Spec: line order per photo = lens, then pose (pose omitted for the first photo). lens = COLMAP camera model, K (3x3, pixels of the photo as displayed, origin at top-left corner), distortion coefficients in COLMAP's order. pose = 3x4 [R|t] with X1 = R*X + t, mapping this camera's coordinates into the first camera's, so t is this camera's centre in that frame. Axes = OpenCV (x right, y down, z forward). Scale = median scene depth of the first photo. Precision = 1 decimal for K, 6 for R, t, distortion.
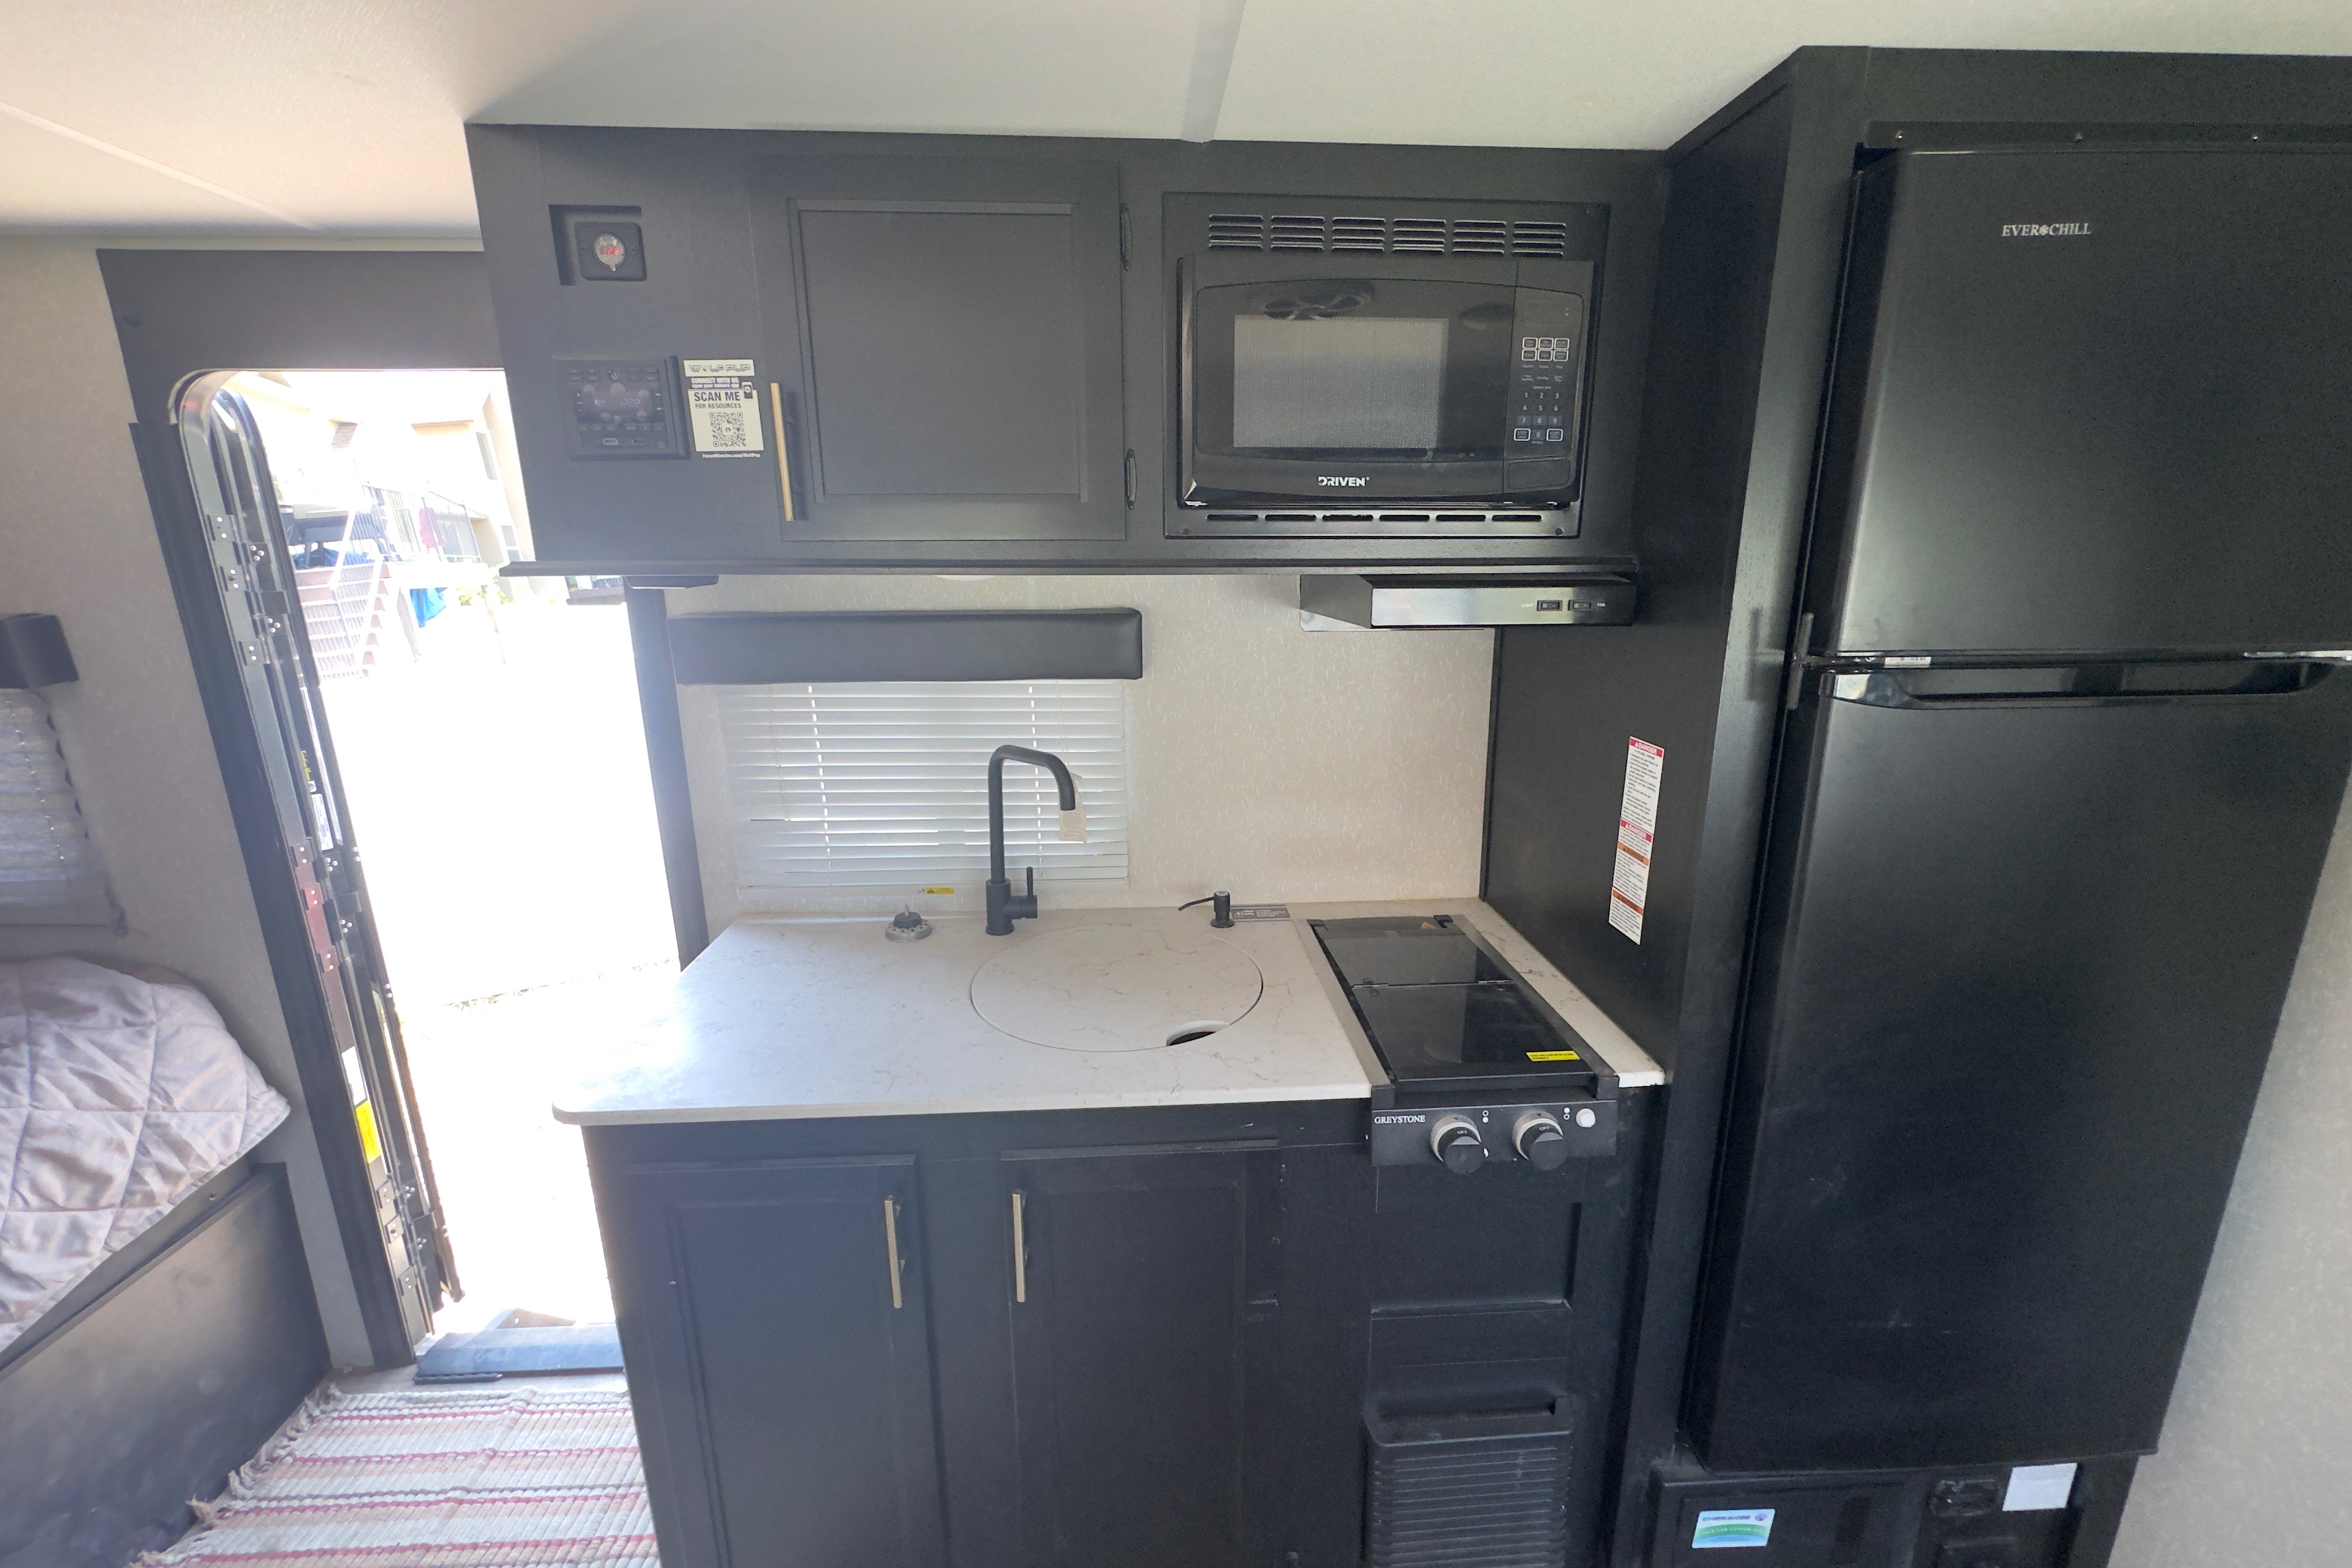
lens RADIAL K [[937.0, 0, 1176.0], [0, 937.0, 784.0], [0, 0, 1]] dist [-0.003224, -0.000089]
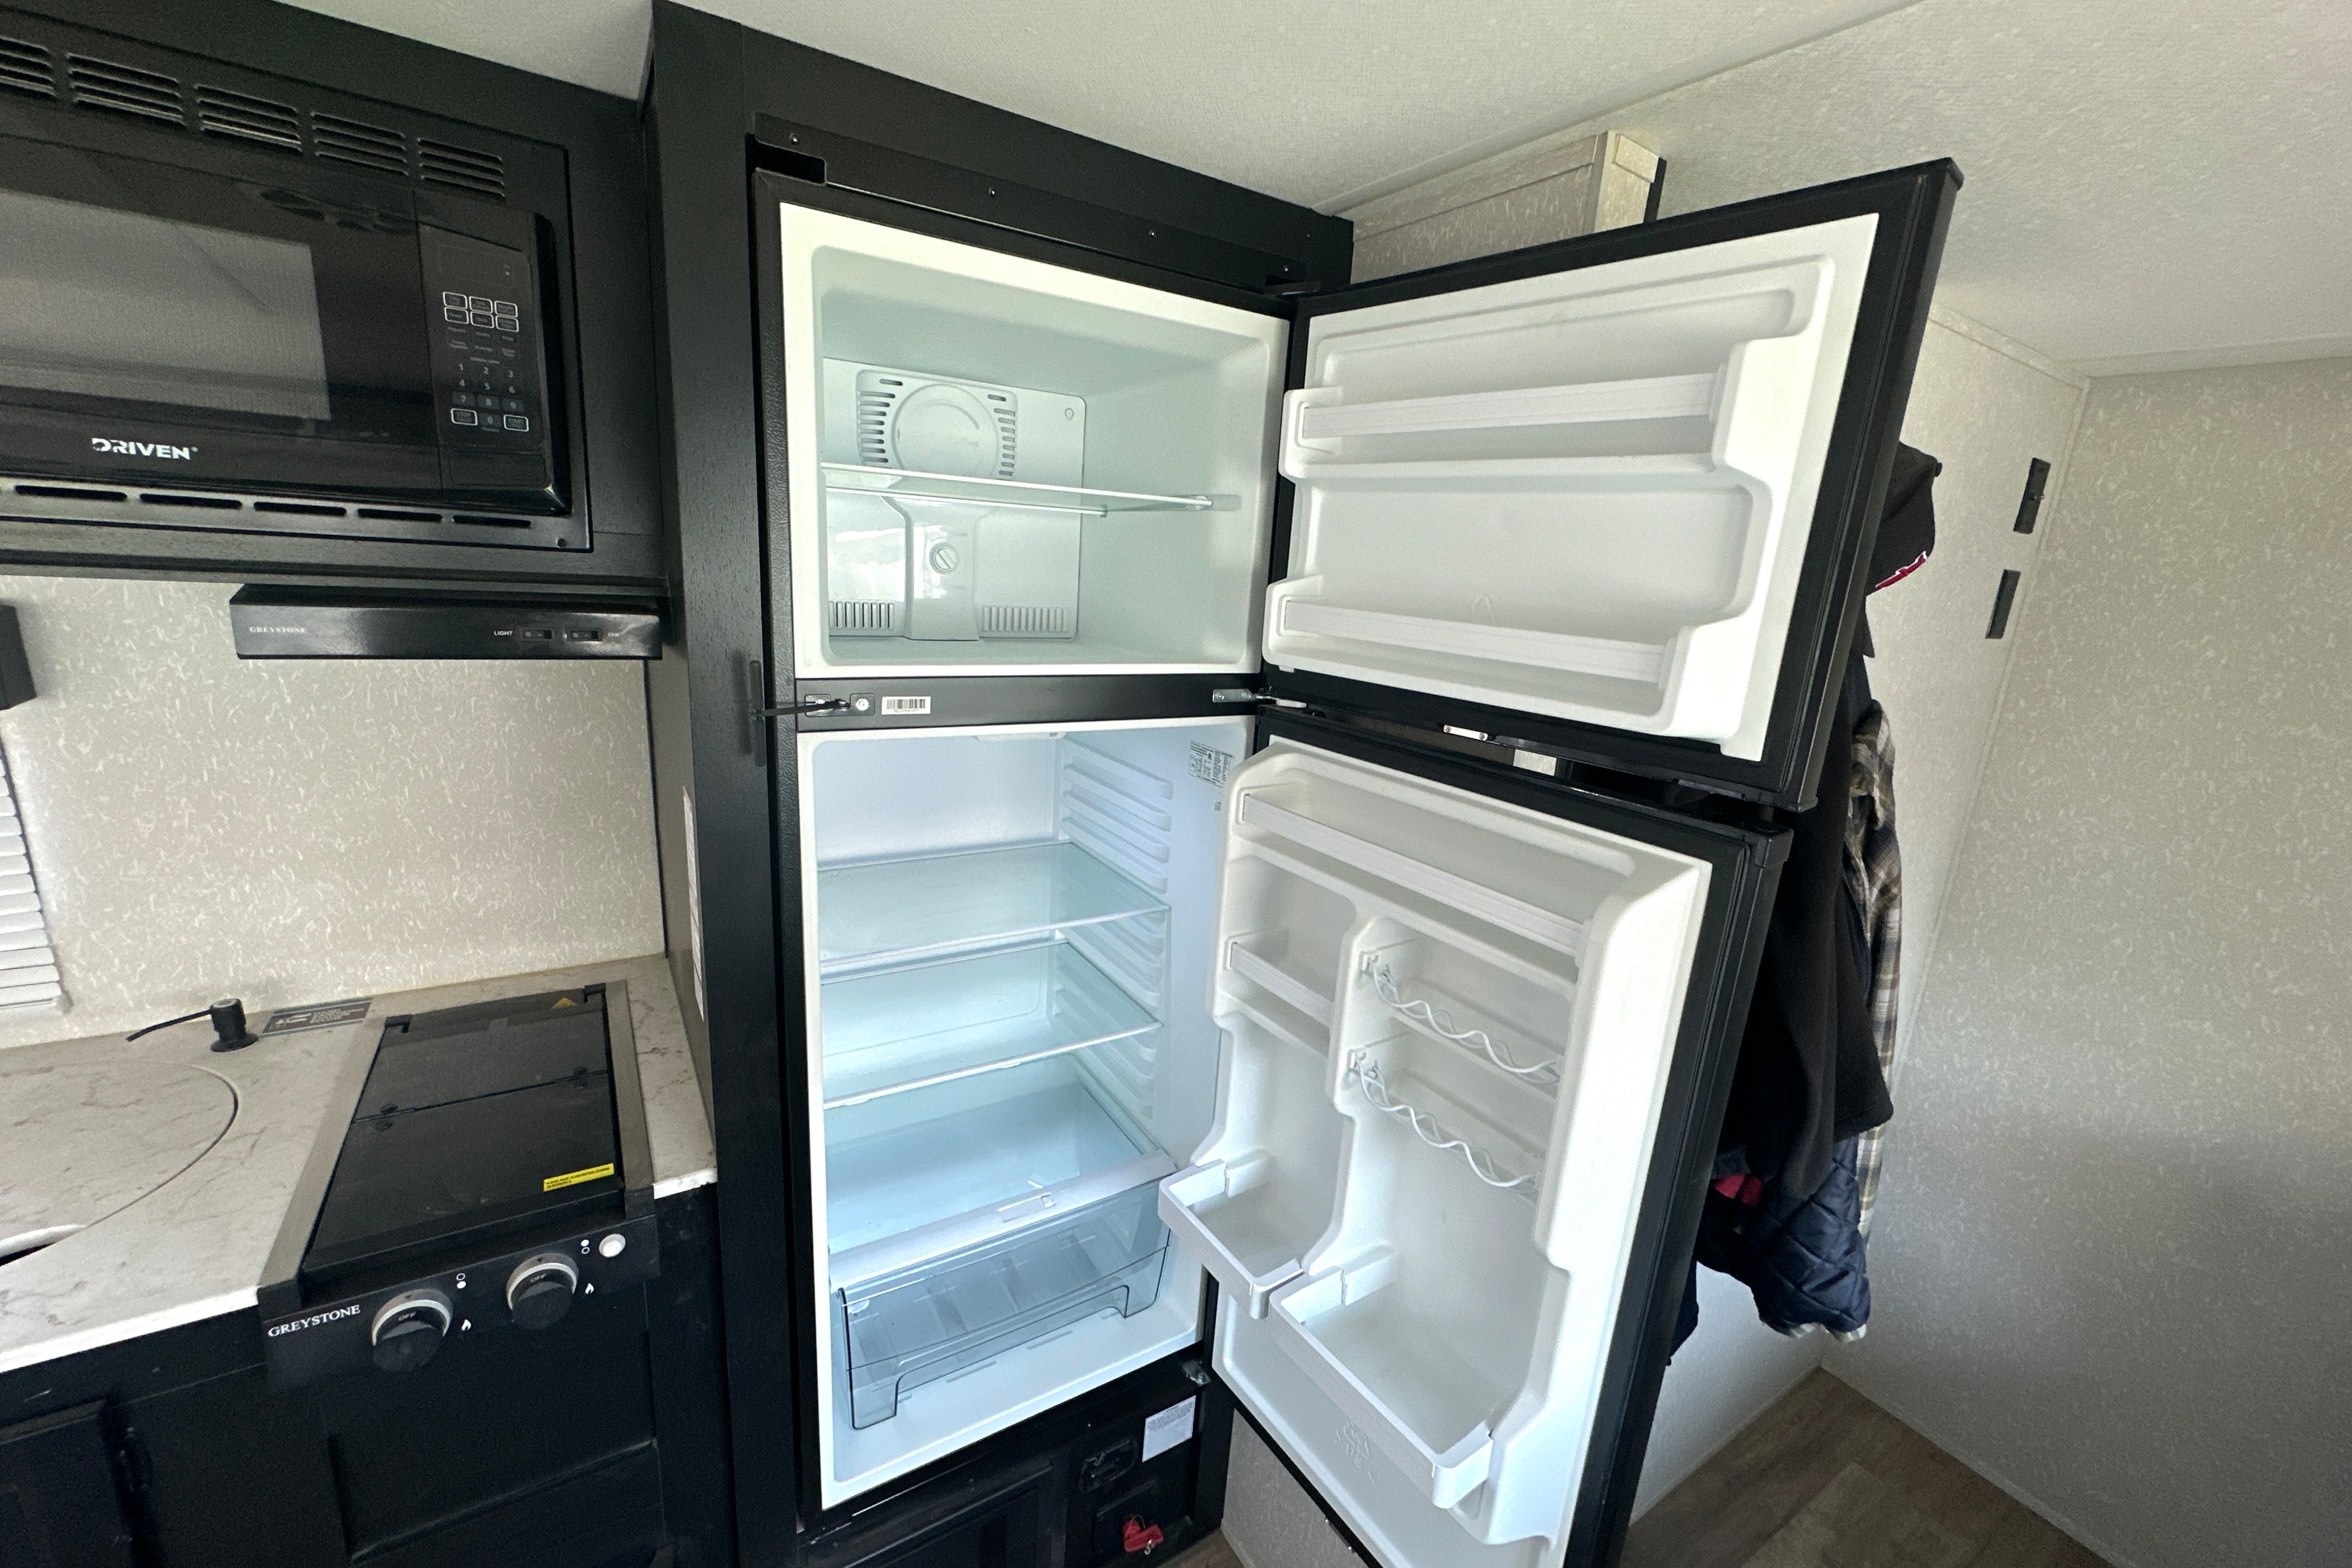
lens RADIAL K [[937.0, 0, 1176.0], [0, 937.0, 784.0], [0, 0, 1]] dist [-0.003224, -0.000089]
pose [[0.873744, -0.048295, 0.483982, 0.474351], [0.039196, 0.998813, 0.028906, -0.060728], [-0.484803, -0.006286, 0.874601, 0.017982]]
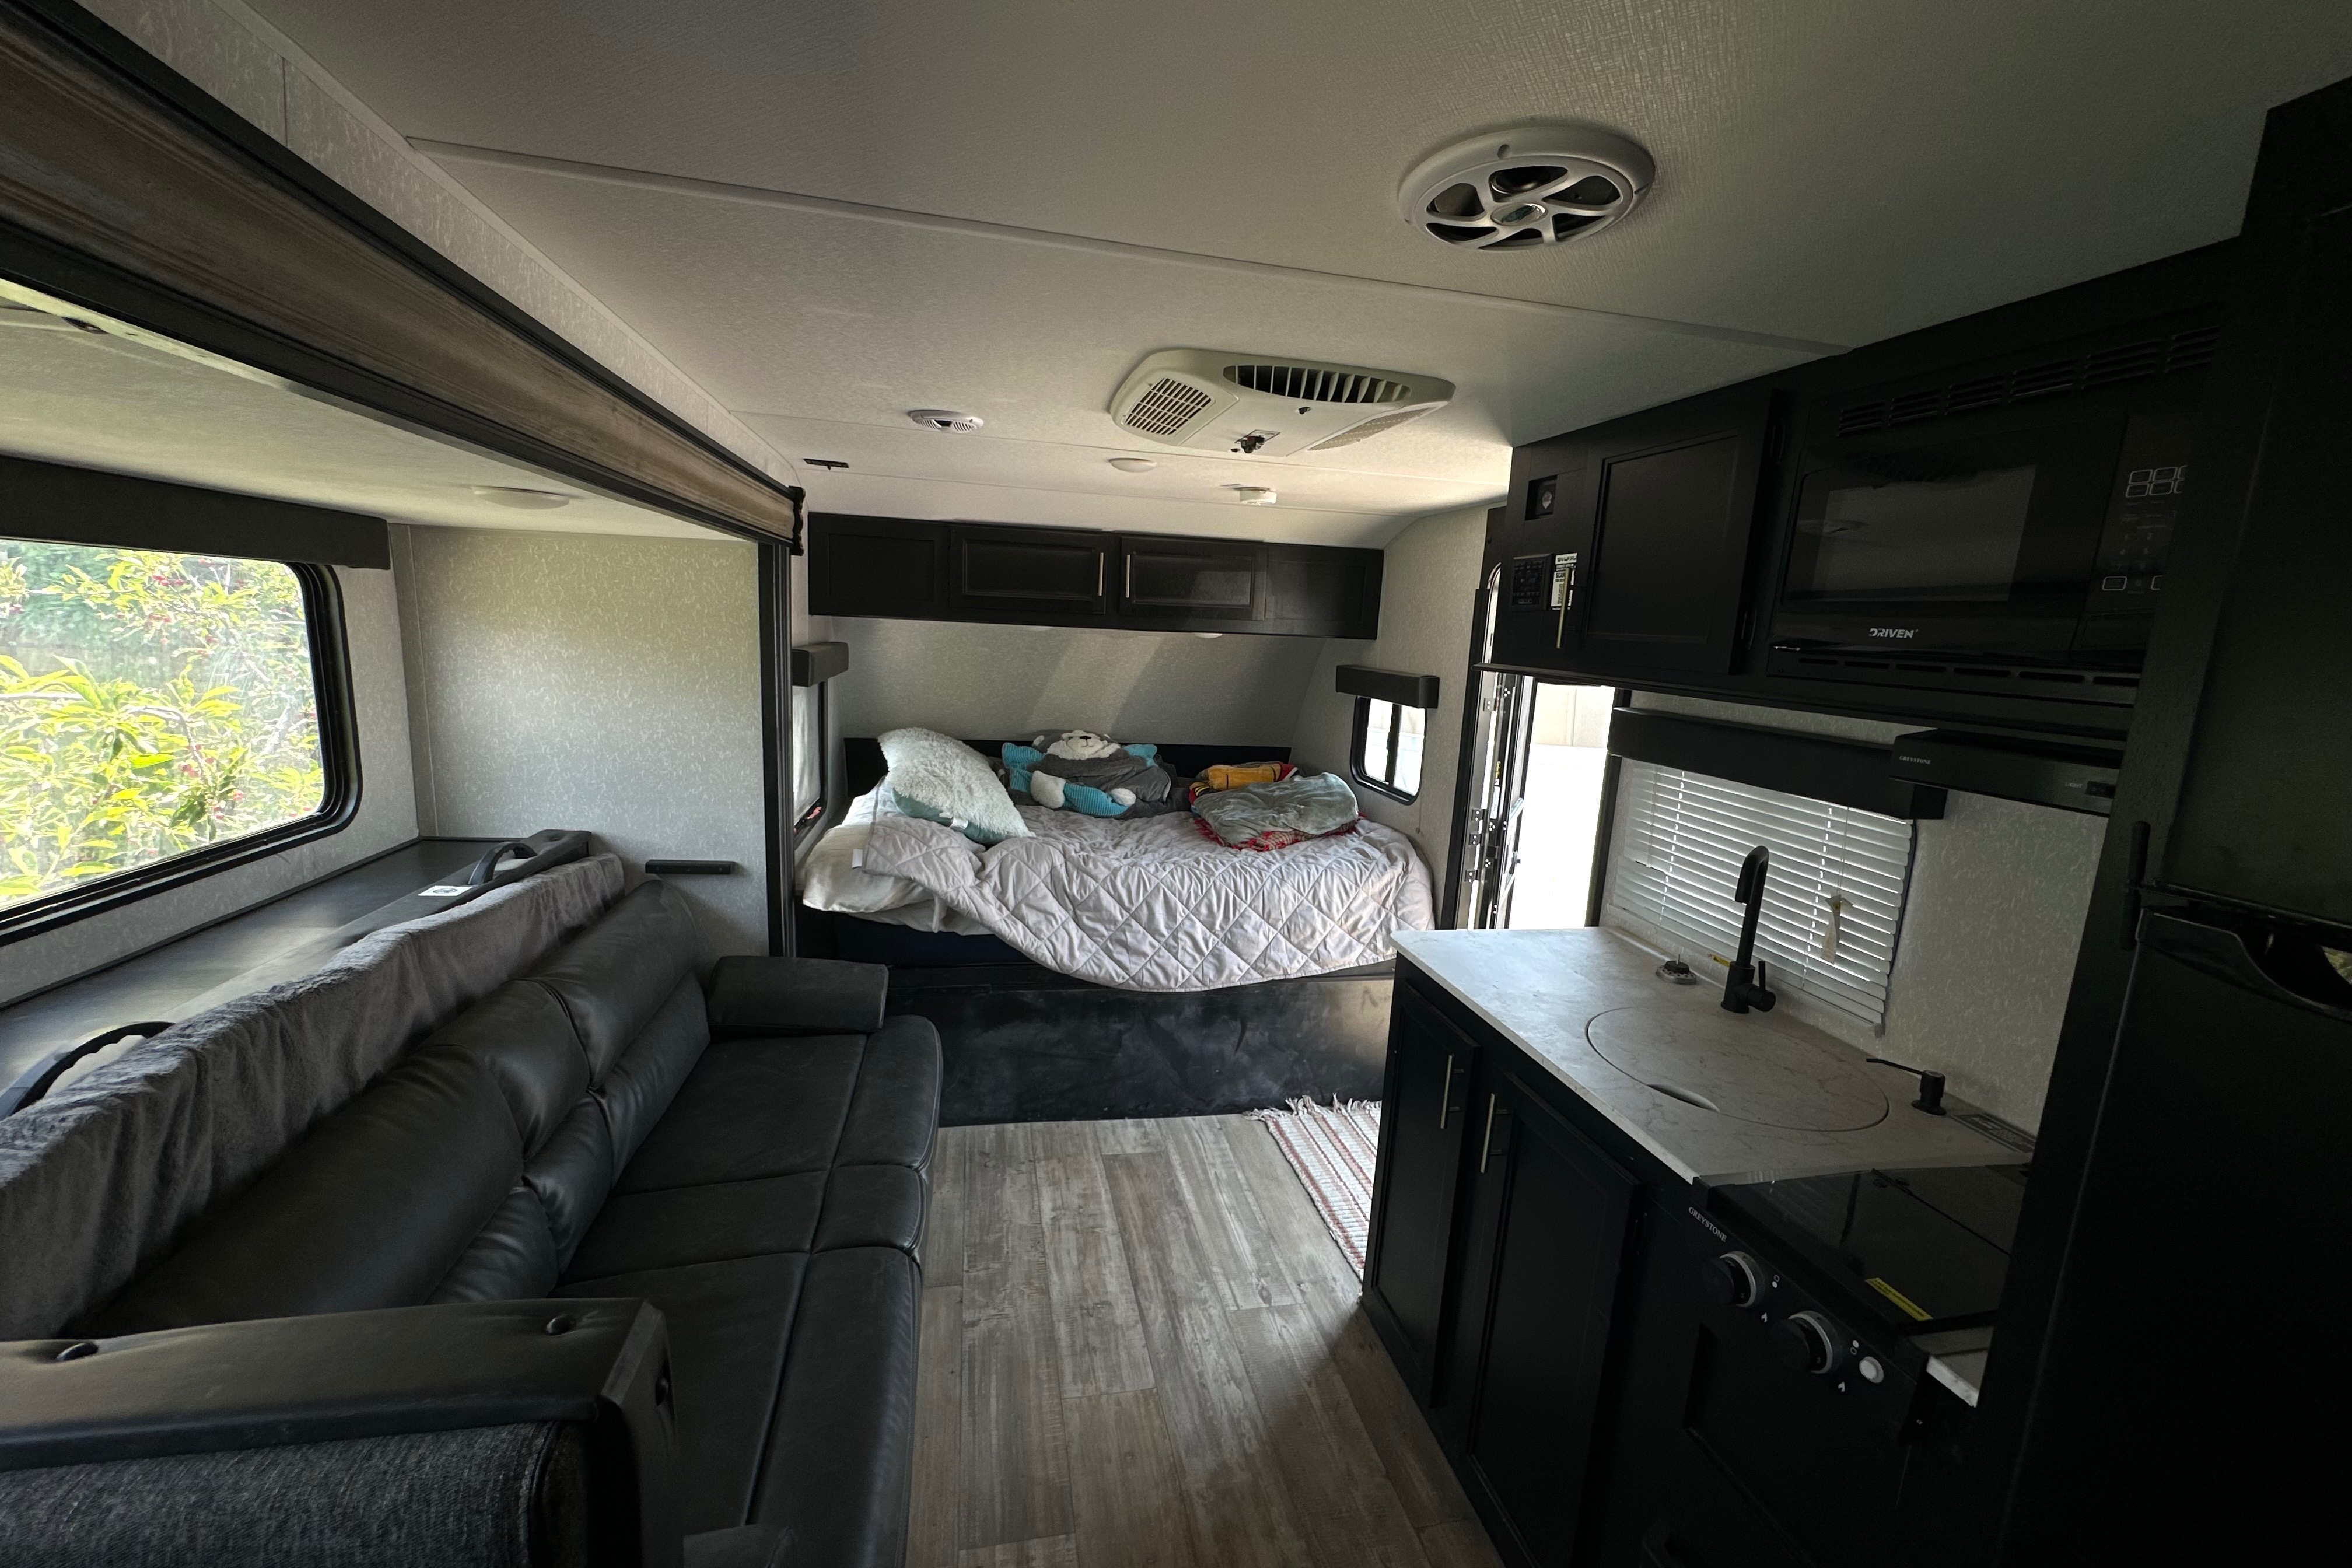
lens RADIAL K [[951.0, 0, 1176.0], [0, 951.0, 784.0], [0, 0, 1]] dist [-0.000596, -0.000055]
pose [[0.151853, 0.179077, -0.972045, 1.040233], [-0.291050, 0.947948, 0.129170, -0.069366], [0.944580, 0.263299, 0.196069, 0.095213]]
